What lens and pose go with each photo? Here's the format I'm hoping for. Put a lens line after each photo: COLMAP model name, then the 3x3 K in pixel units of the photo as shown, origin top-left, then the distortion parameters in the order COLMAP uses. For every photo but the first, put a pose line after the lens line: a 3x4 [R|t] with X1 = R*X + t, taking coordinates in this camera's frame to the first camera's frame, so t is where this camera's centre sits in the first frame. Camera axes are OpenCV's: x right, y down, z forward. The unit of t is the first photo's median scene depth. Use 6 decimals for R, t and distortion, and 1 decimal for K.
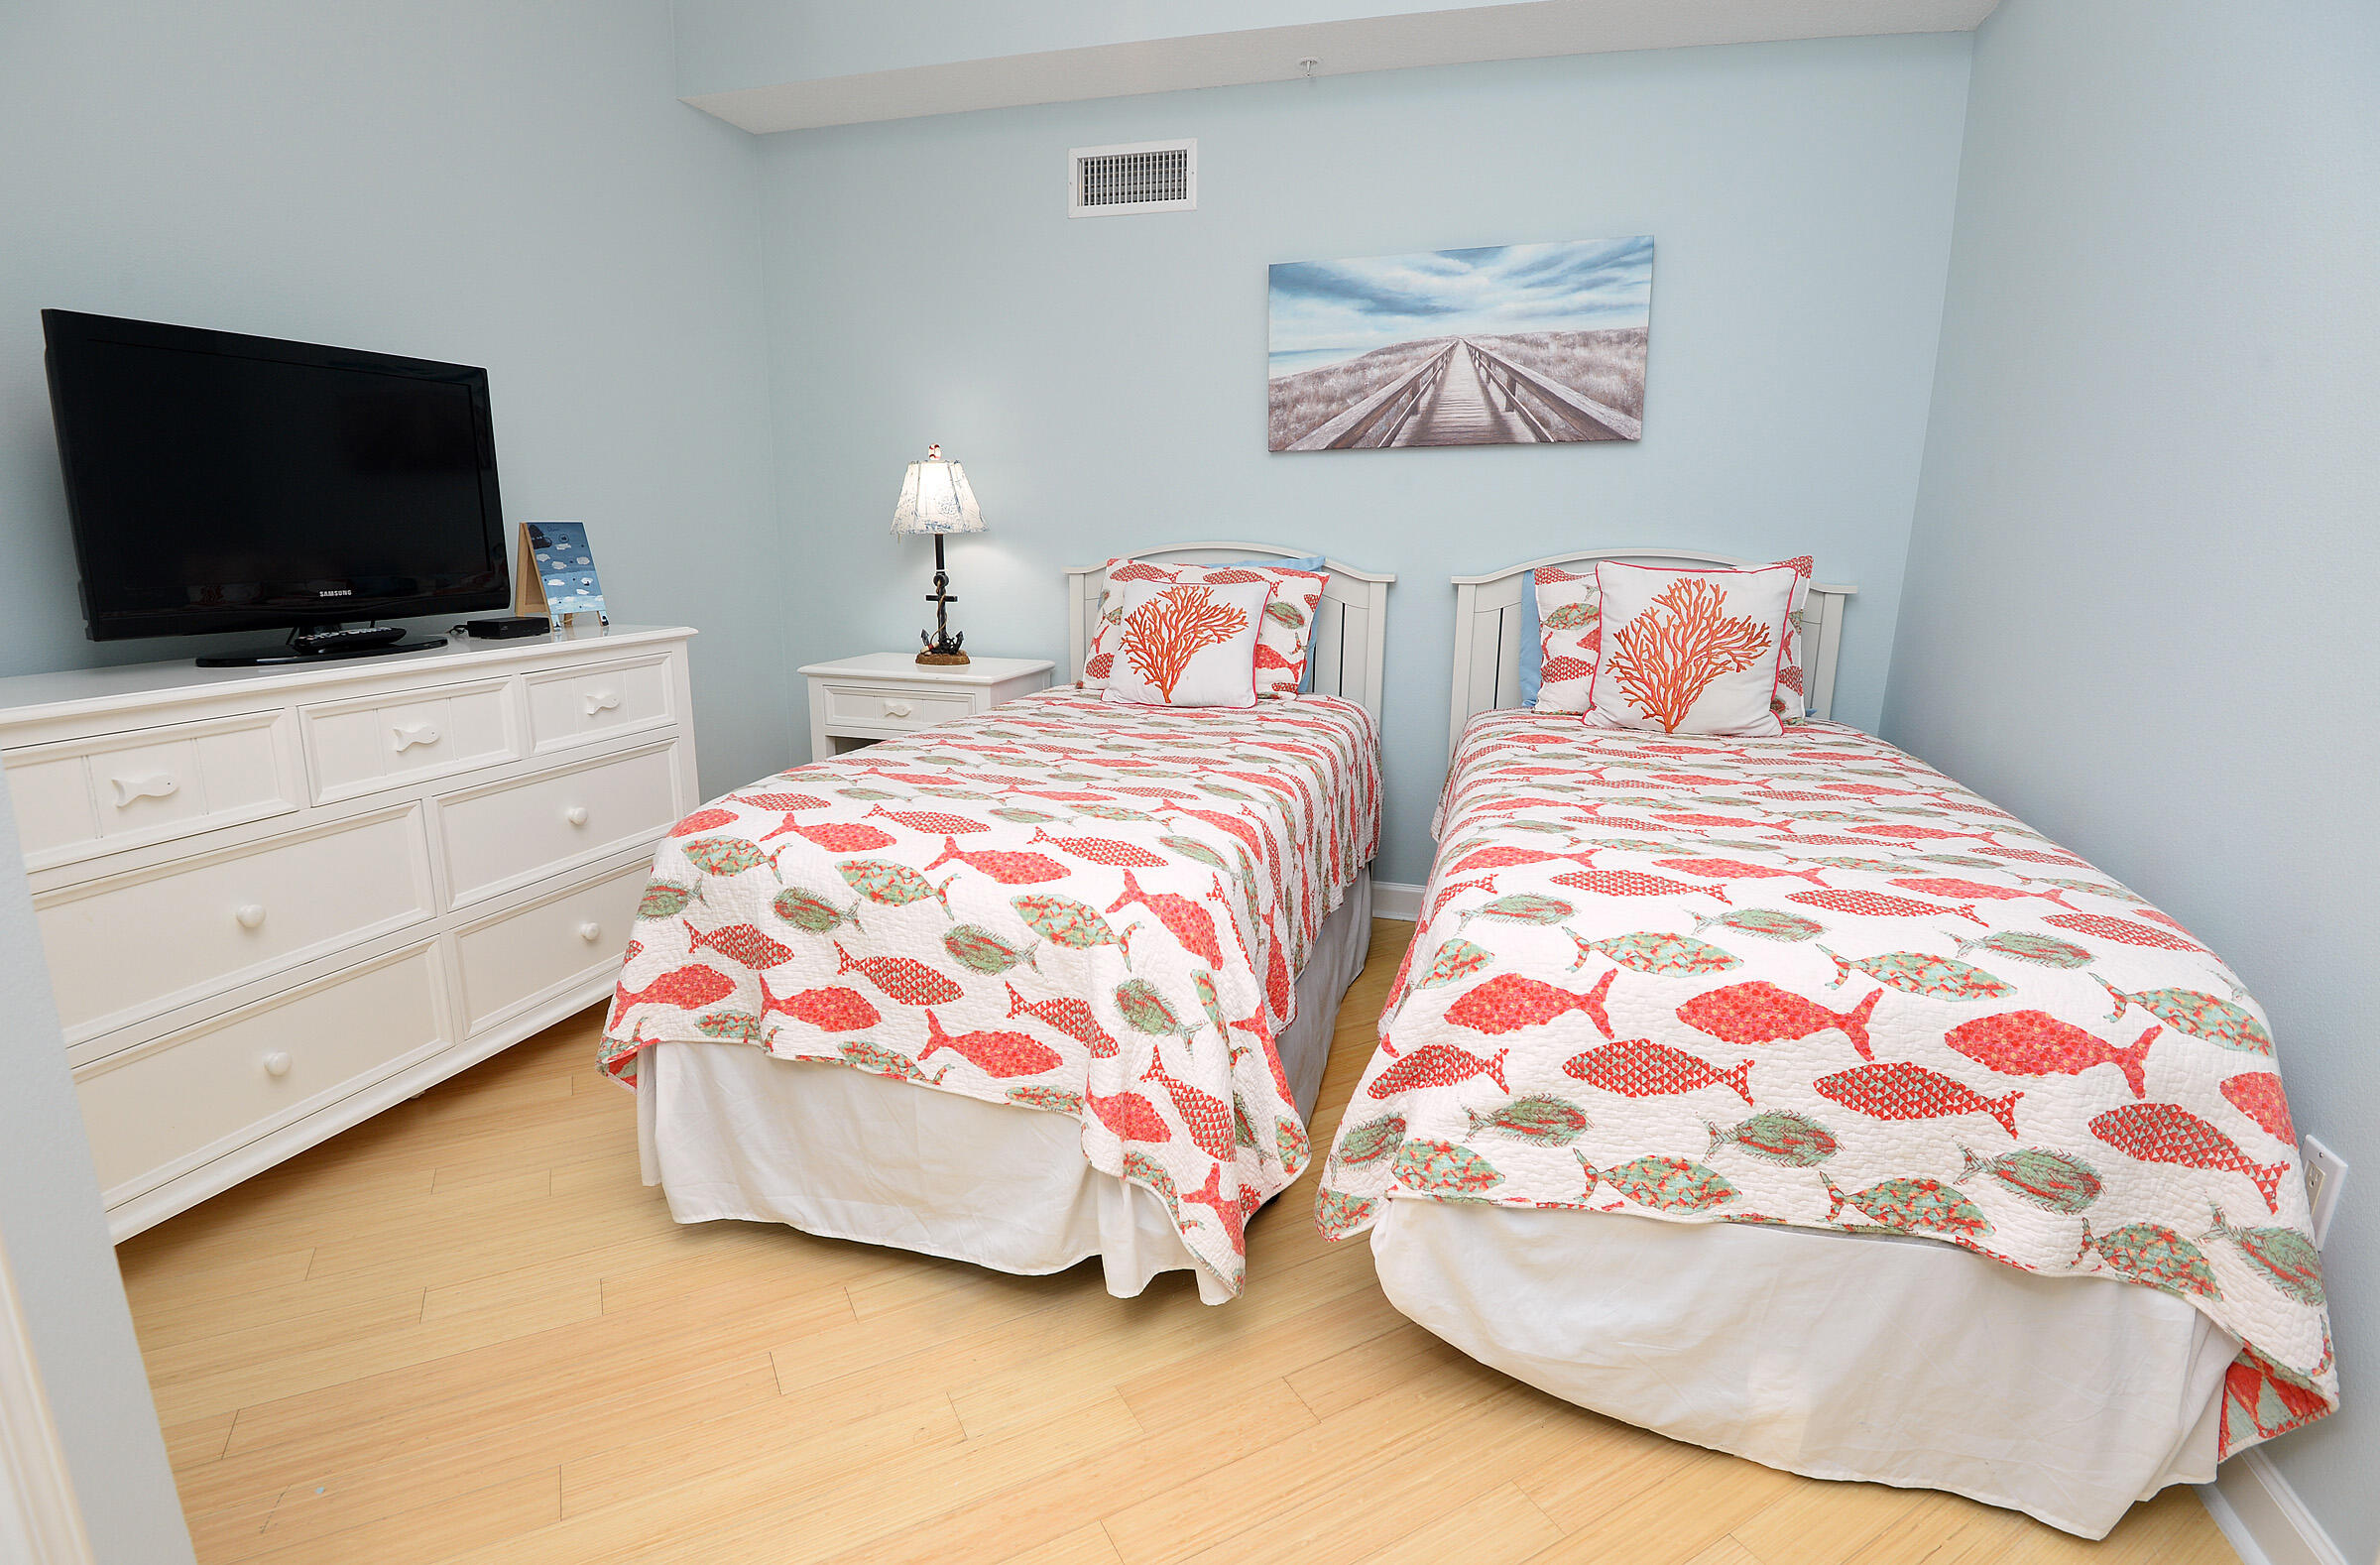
lens RADIAL K [[1118.7, 0, 1196.4], [0, 1118.7, 780.3], [0, 0, 1]] dist [-0.024481, -0.005176]
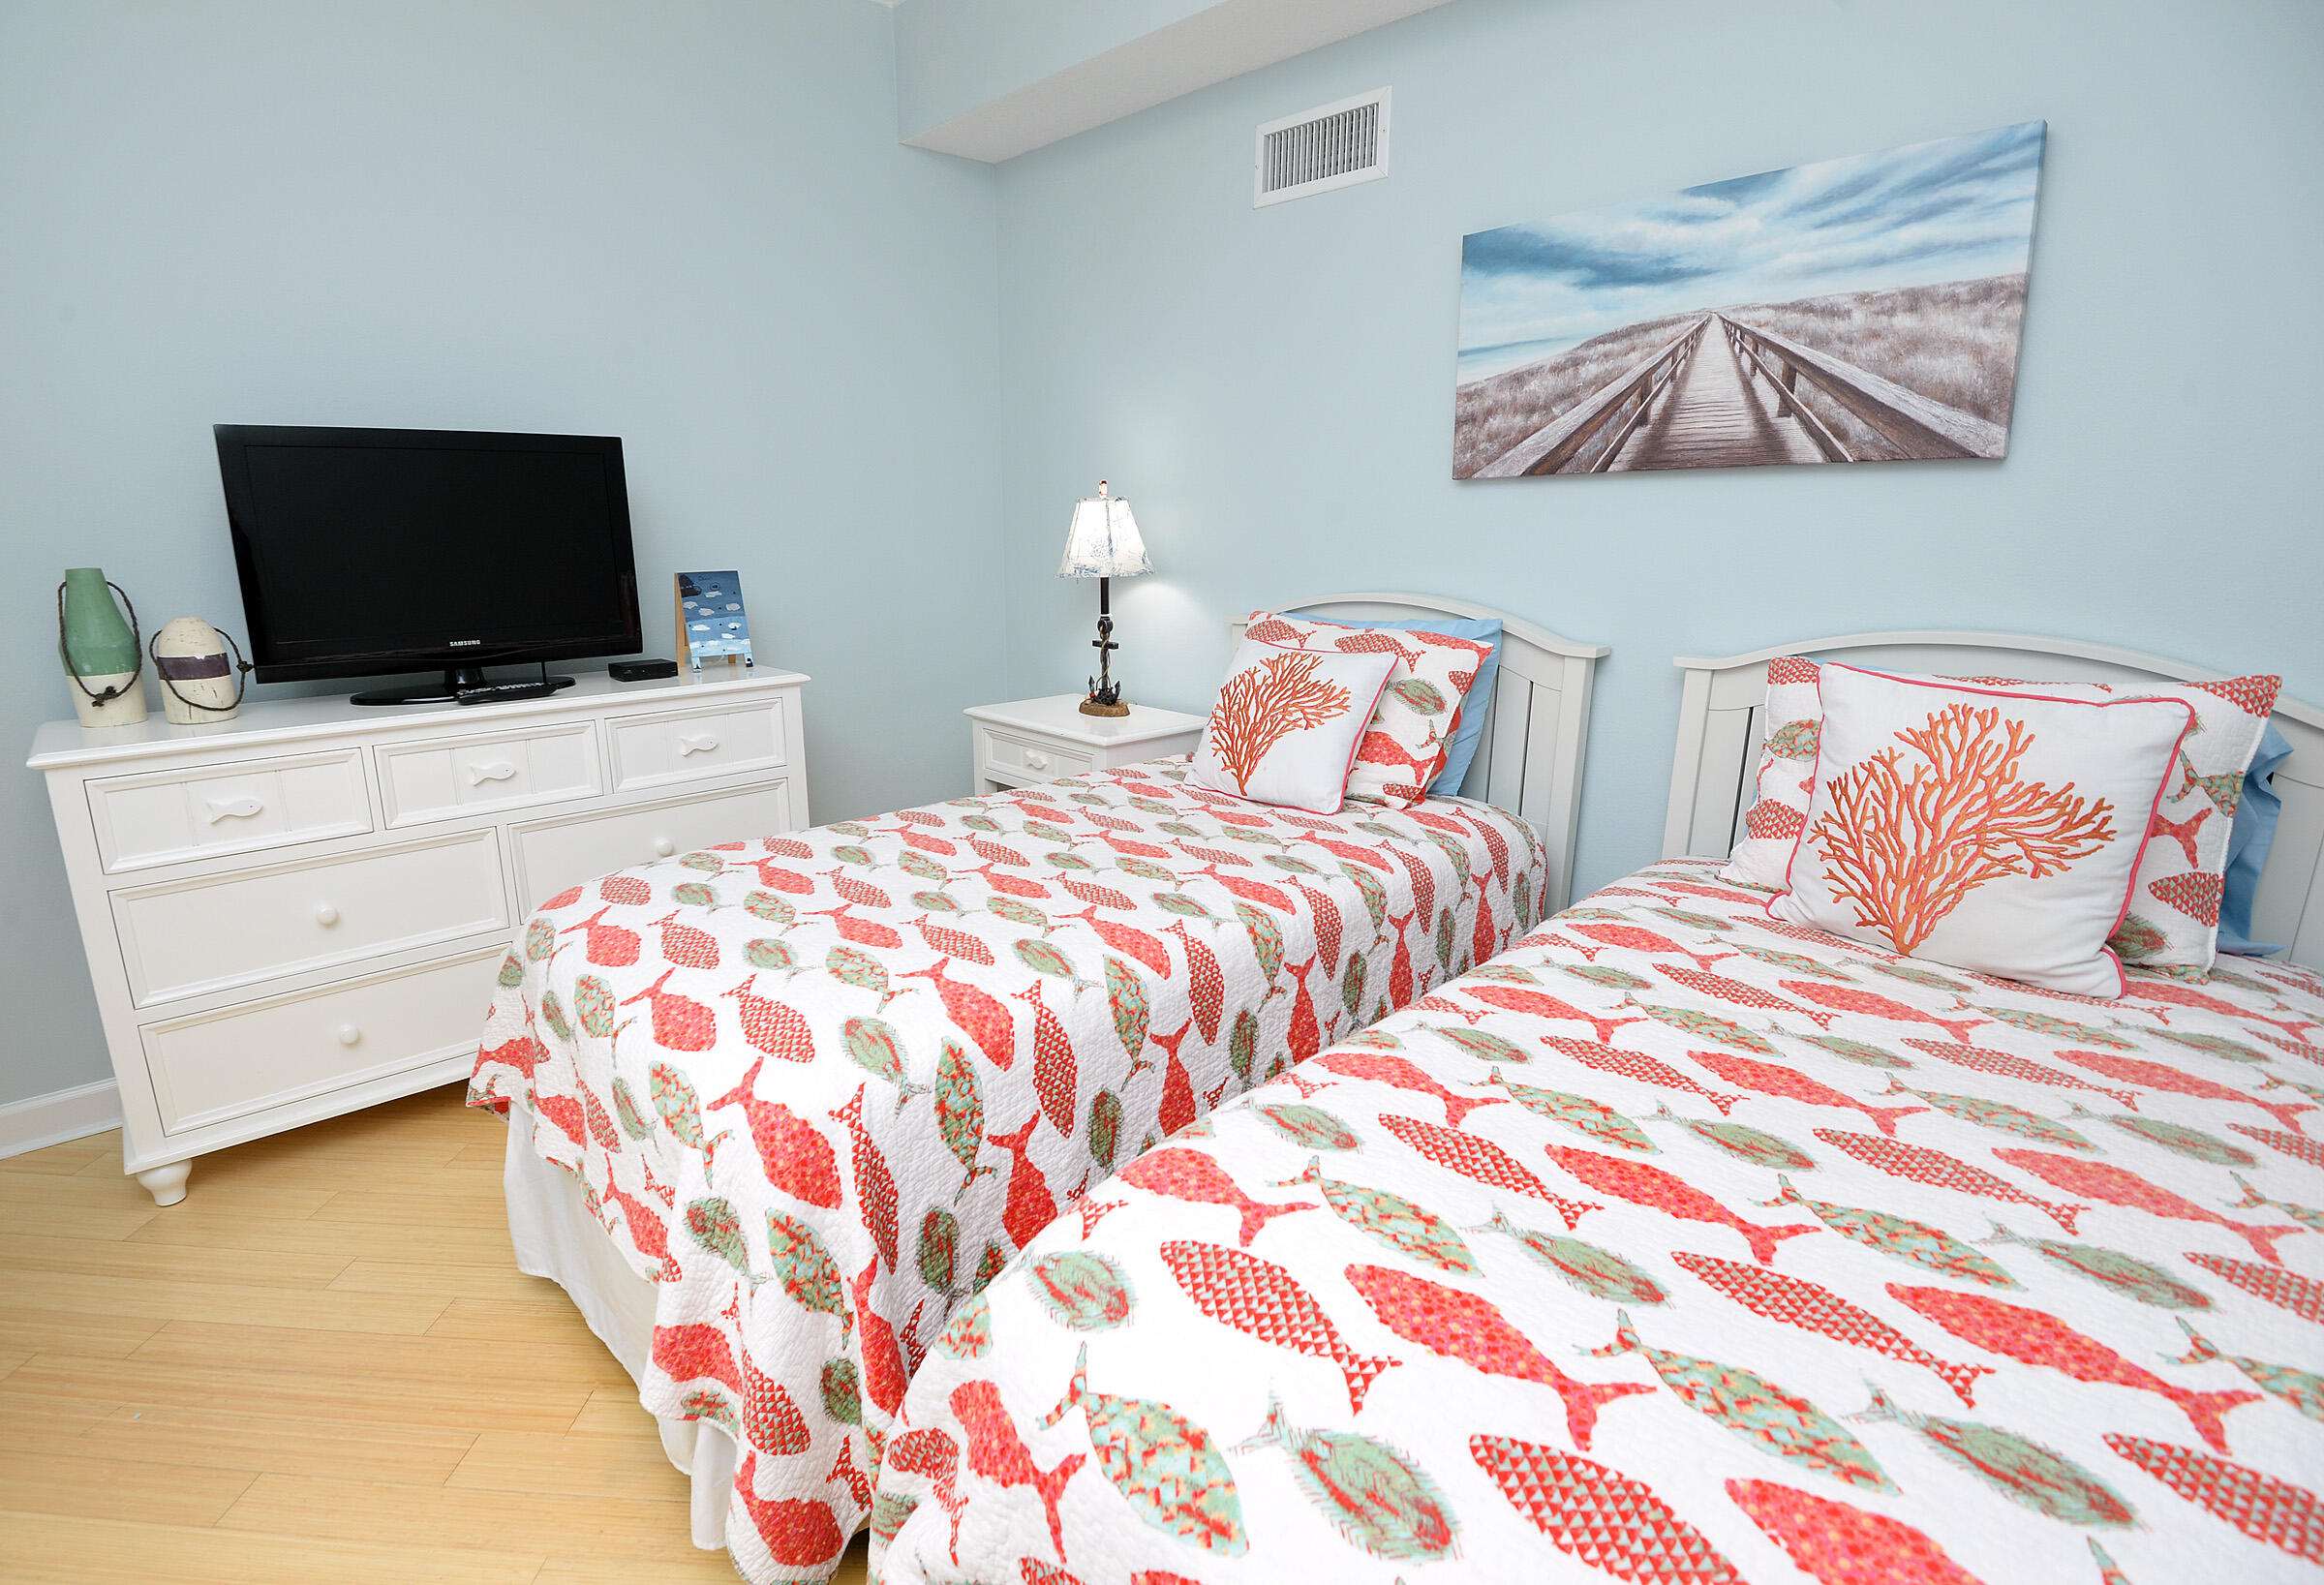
lens RADIAL K [[1112.1, 0, 1112.2], [0, 1112.1, 812.8], [0, 0, 1]] dist [-0.035229, -0.008409]
pose [[0.855195, 0.123635, -0.503345, 0.304007], [-0.104294, 0.992318, 0.066542, -0.100593], [0.507705, -0.004410, 0.861520, 0.240153]]
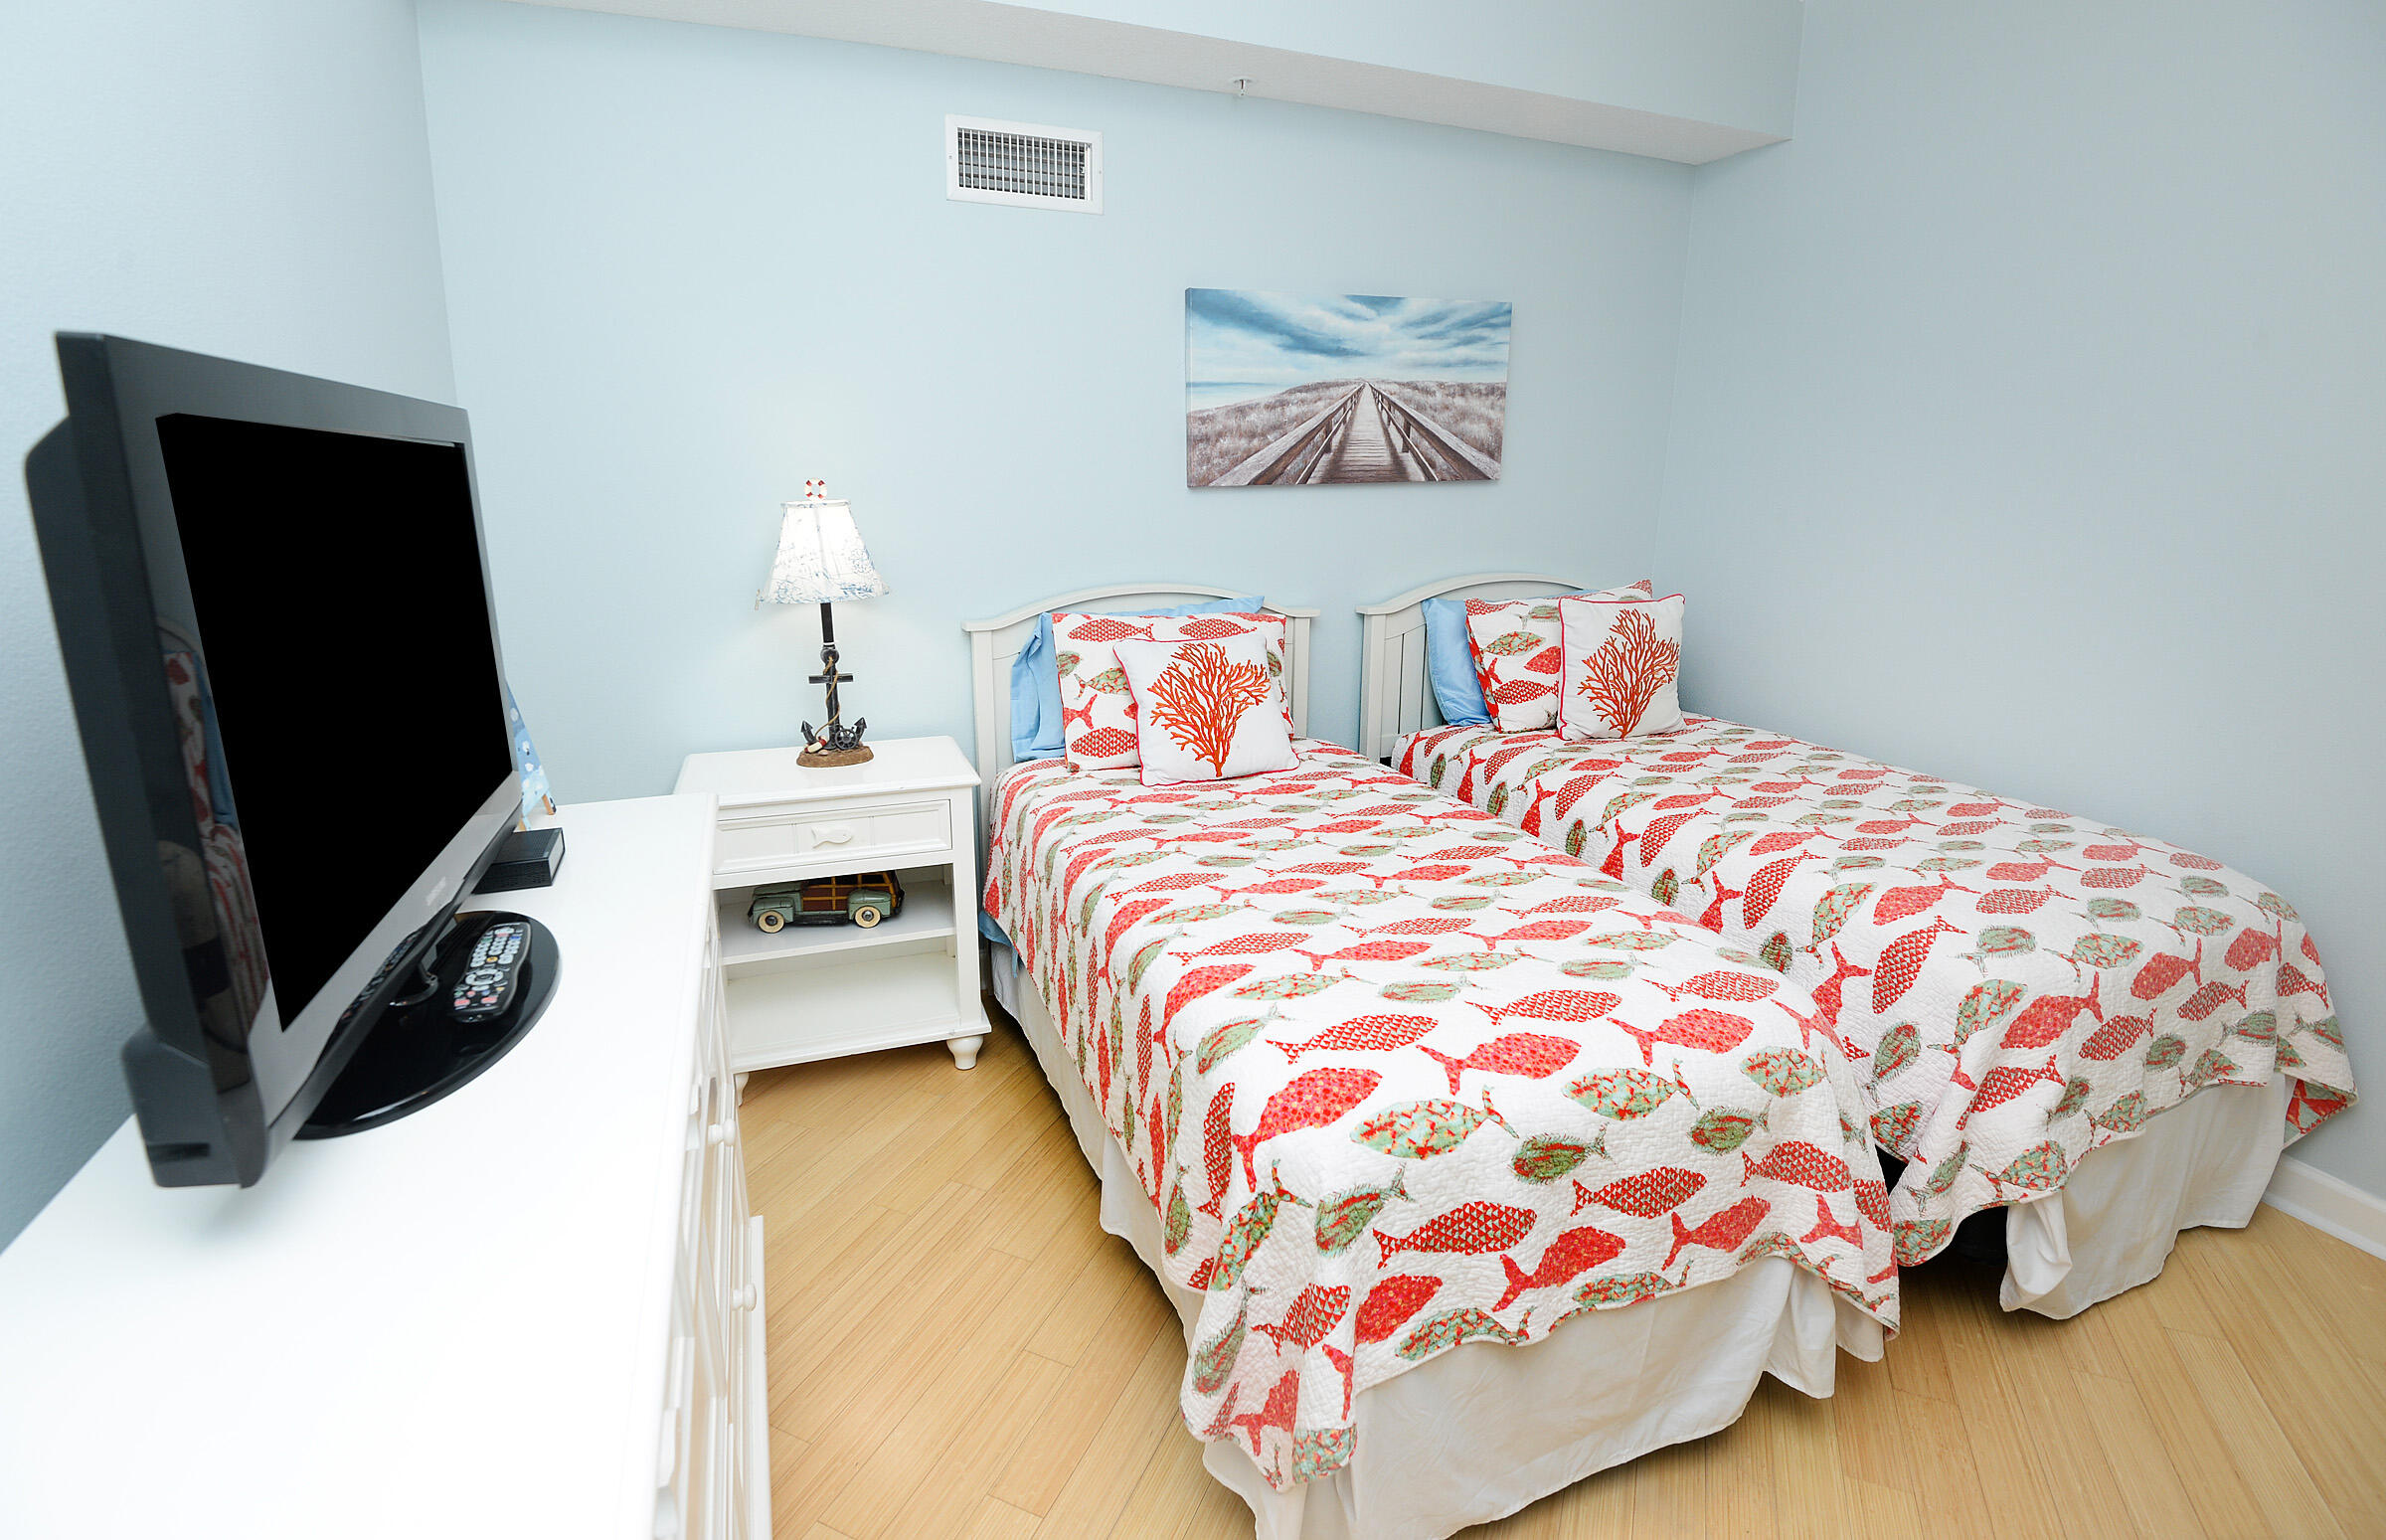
lens RADIAL K [[1094.9, 0, 1183.5], [0, 1094.9, 760.2], [0, 0, 1]] dist [-0.026198, -0.012465]
pose [[0.794161, -0.158490, 0.586677, -0.567040], [0.137412, 0.987222, 0.080687, -0.157552], [-0.591969, 0.016538, 0.805791, 0.294002]]
